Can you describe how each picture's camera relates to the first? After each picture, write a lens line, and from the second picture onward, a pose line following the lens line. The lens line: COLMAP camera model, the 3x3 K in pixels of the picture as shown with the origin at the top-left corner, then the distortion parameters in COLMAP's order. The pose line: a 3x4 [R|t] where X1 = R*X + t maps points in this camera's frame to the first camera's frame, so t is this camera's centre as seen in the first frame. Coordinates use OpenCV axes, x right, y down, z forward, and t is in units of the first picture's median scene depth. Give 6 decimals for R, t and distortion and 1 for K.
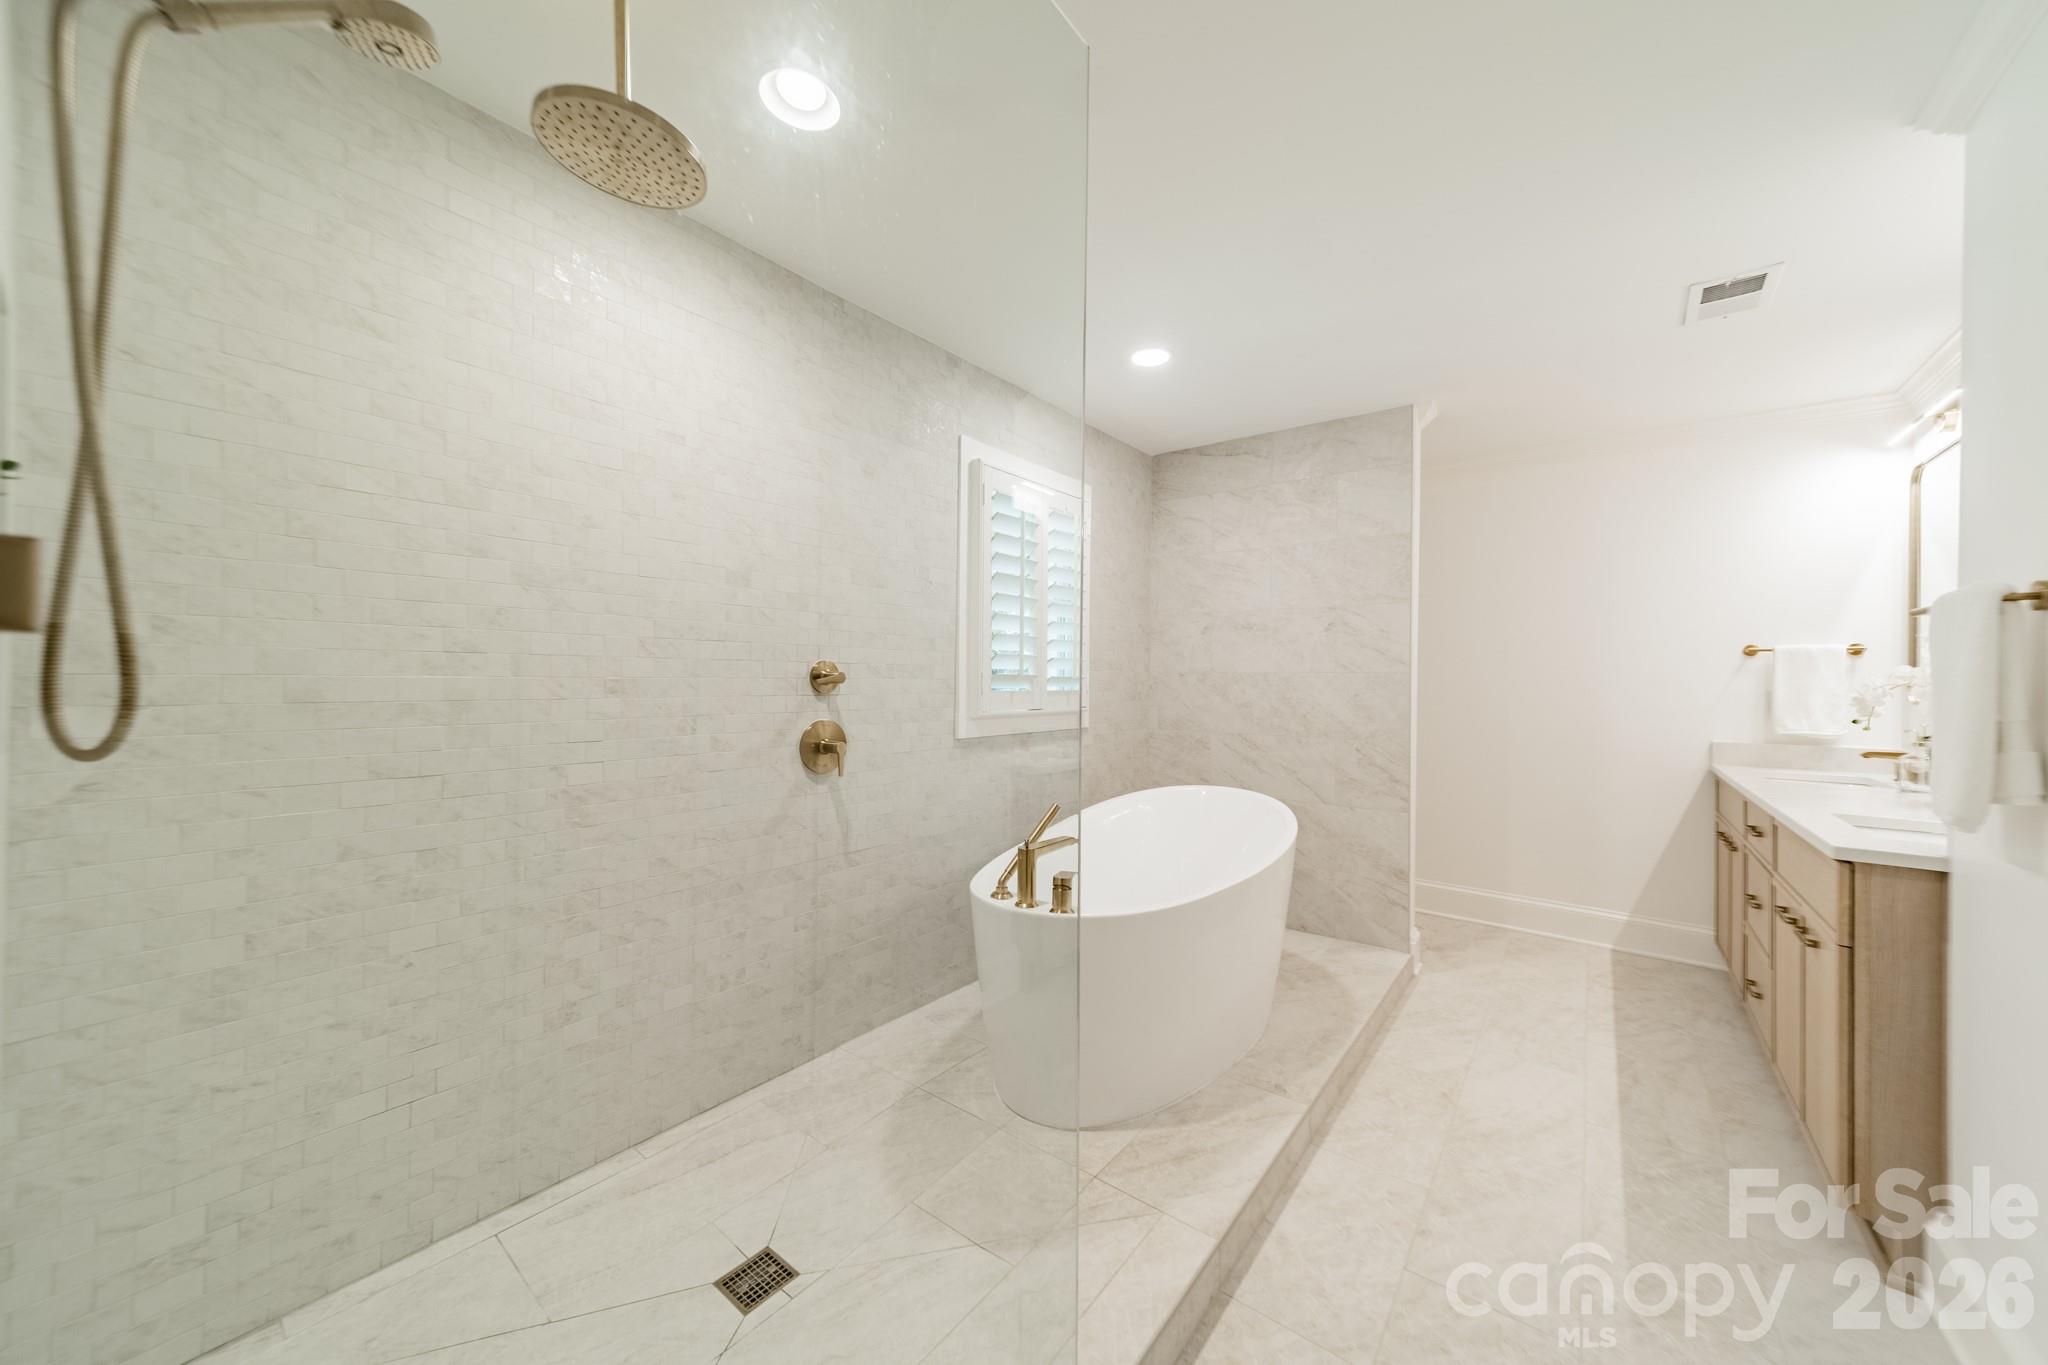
lens RADIAL K [[713.4, 0, 1043.0], [0, 713.4, 679.1], [0, 0, 1]] dist [0.010429, -0.000137]
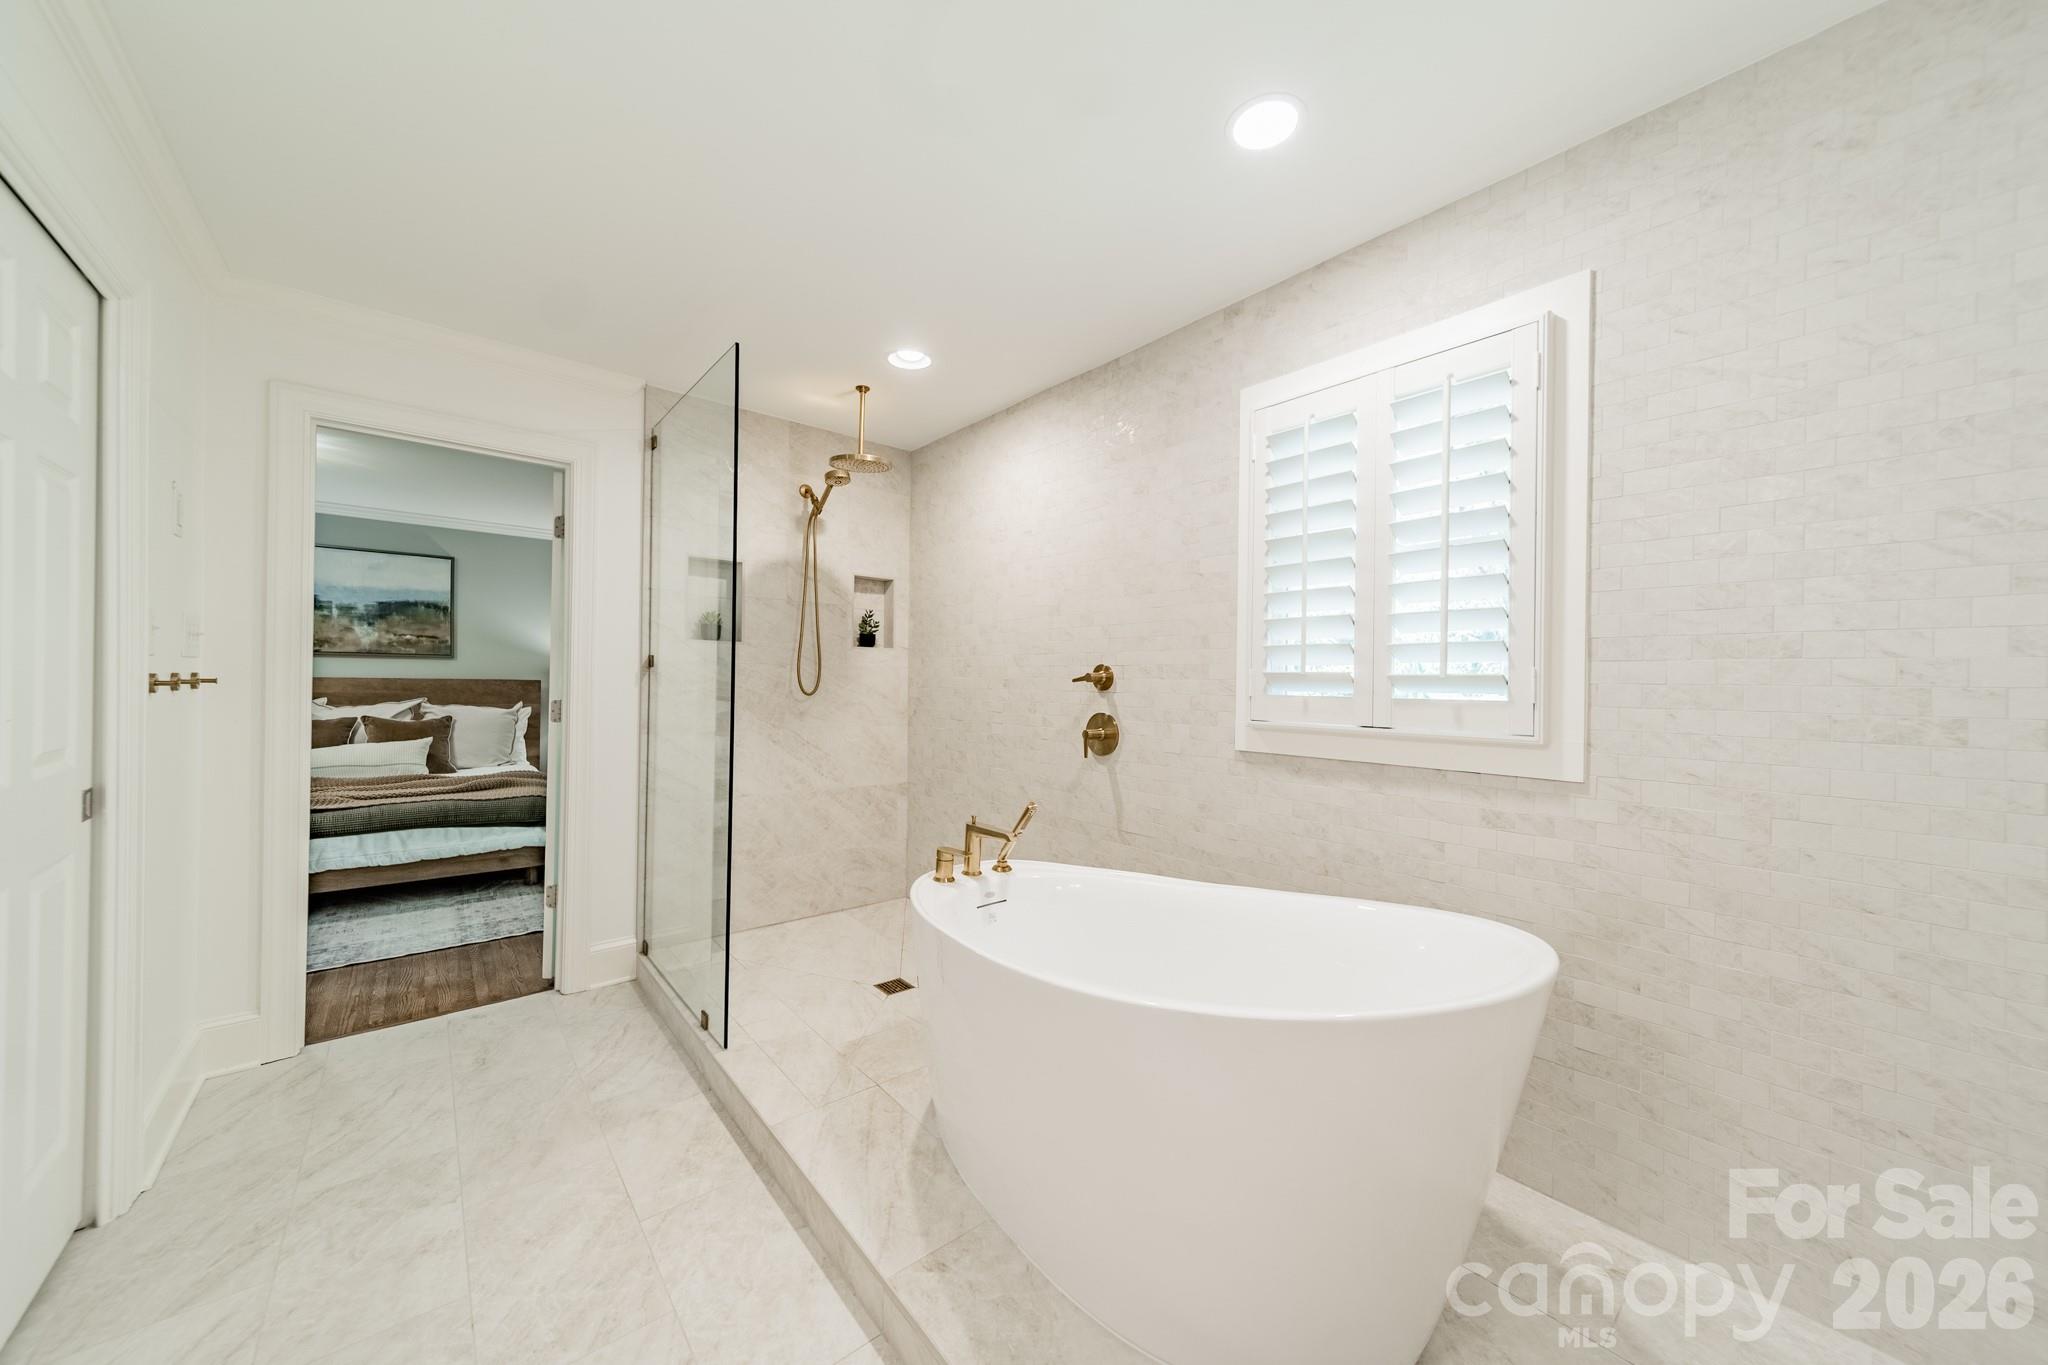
lens RADIAL K [[713.4, 0, 1037.0], [0, 713.4, 679.4], [0, 0, 1]] dist [0.010429, -0.000137]
pose [[-0.199282, -0.010771, -0.979883, 0.756912], [-0.011770, 0.999894, -0.008597, 0.009964], [0.979871, 0.009820, -0.199388, 0.935057]]
